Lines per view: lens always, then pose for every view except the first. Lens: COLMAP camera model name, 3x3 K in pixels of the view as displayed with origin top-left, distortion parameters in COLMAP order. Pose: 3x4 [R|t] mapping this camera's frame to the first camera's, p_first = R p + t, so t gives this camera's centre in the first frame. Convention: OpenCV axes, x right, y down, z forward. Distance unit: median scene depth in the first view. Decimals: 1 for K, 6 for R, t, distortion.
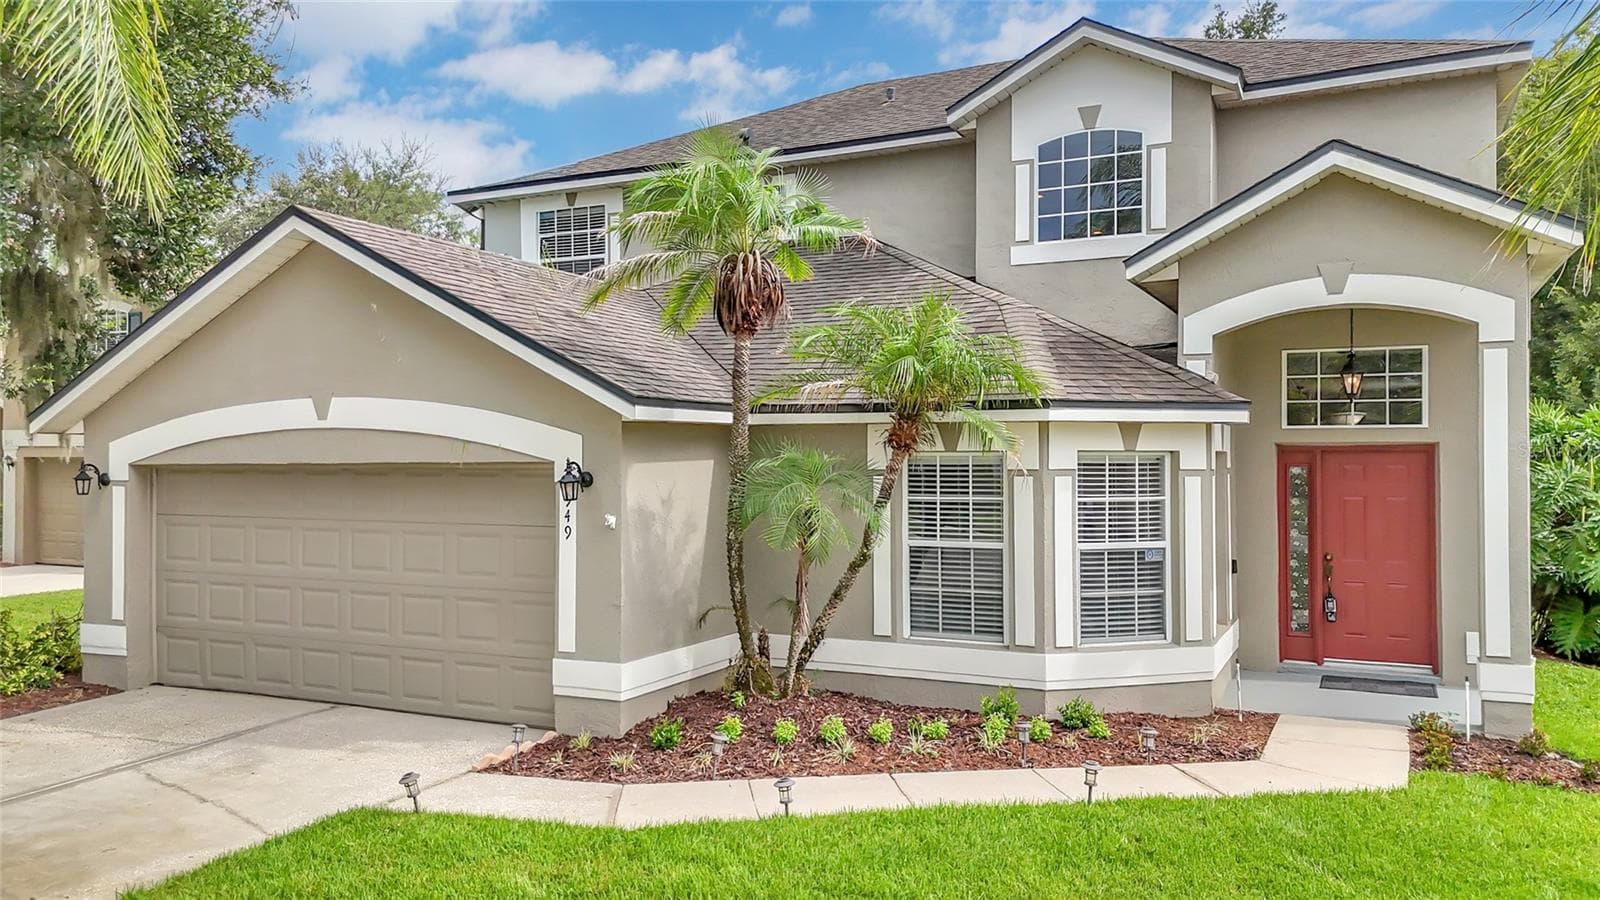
lens RADIAL K [[1192.5, 0, 795.1], [0, 1192.5, 446.4], [0, 0, 1]] dist [0.093311, -0.082684]
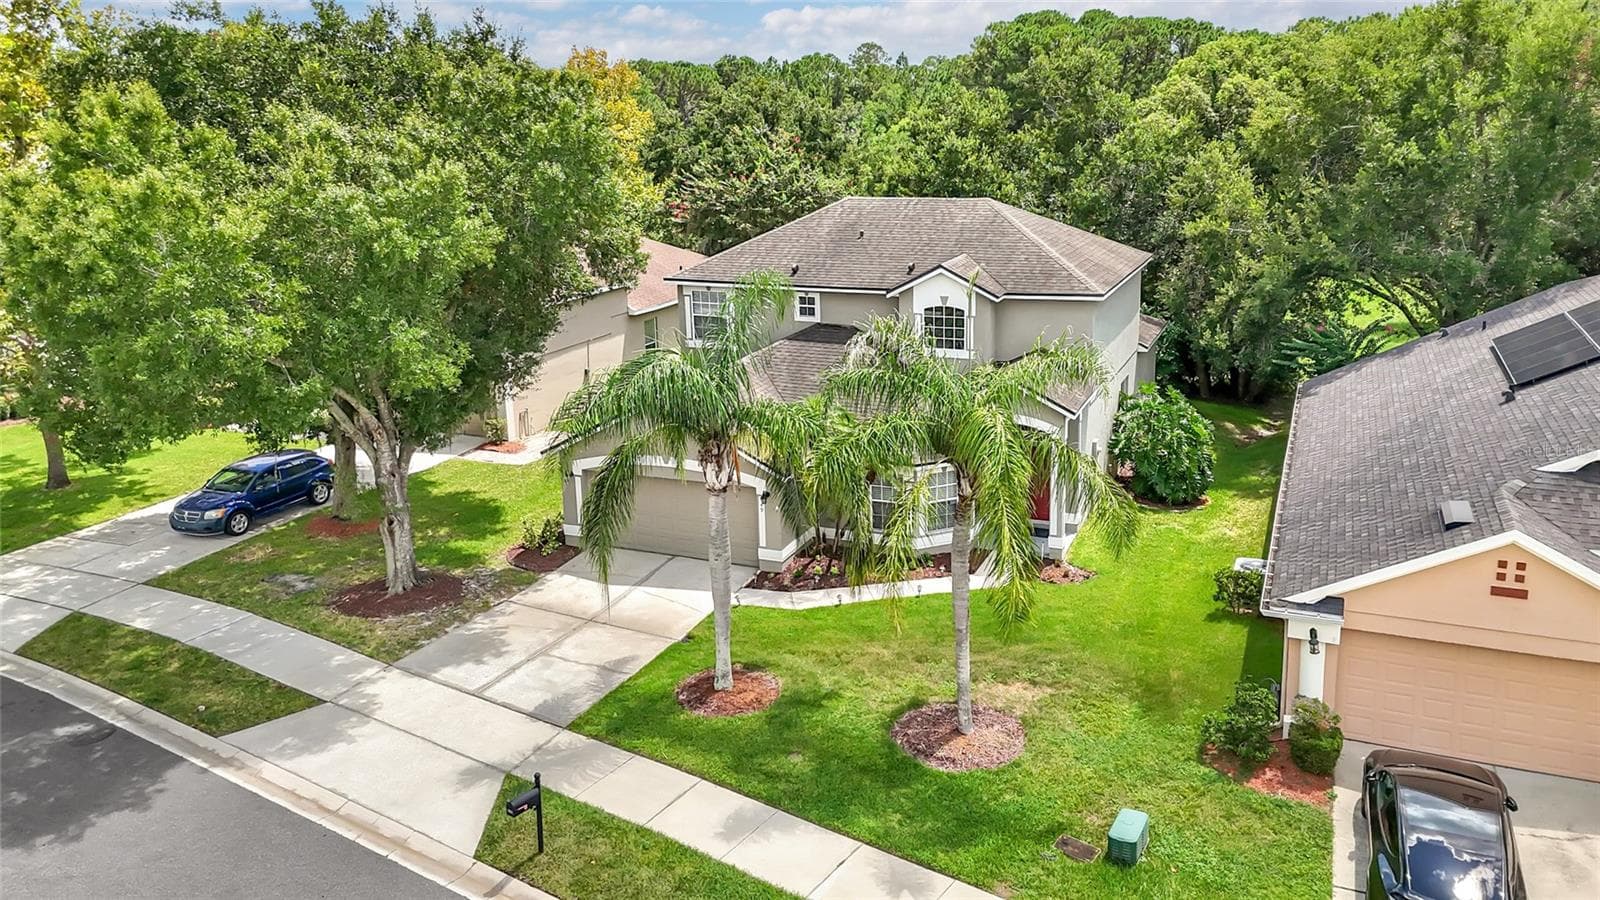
lens RADIAL K [[1196.4, 0, 850.9], [0, 1196.4, 367.2], [0, 0, 1]] dist [0.074789, -0.004553]
pose [[0.997204, -0.031526, 0.067755, -0.147640], [0.015381, 0.973834, 0.226742, -0.920657], [-0.073131, -0.225065, 0.971595, -1.813033]]
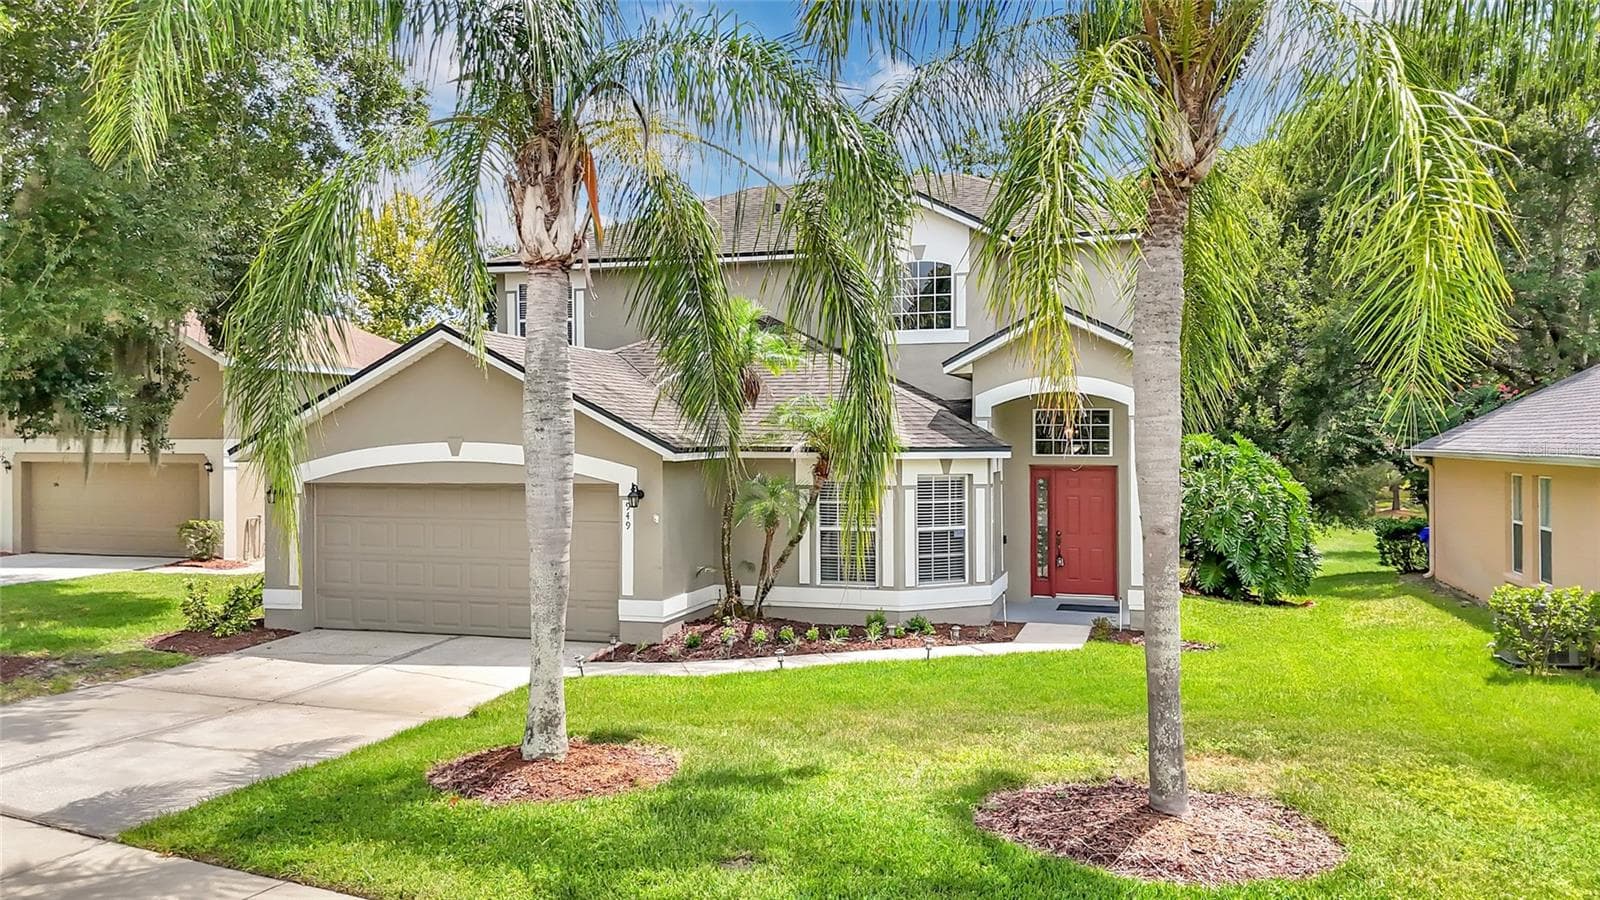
lens RADIAL K [[1192.5, 0, 795.1], [0, 1192.5, 446.4], [0, 0, 1]] dist [0.093311, -0.082684]
pose [[0.987603, -0.002323, 0.156957, -0.206660], [-0.000377, 0.999852, 0.017173, -0.065396], [-0.156973, -0.017019, 0.987456, -0.667446]]
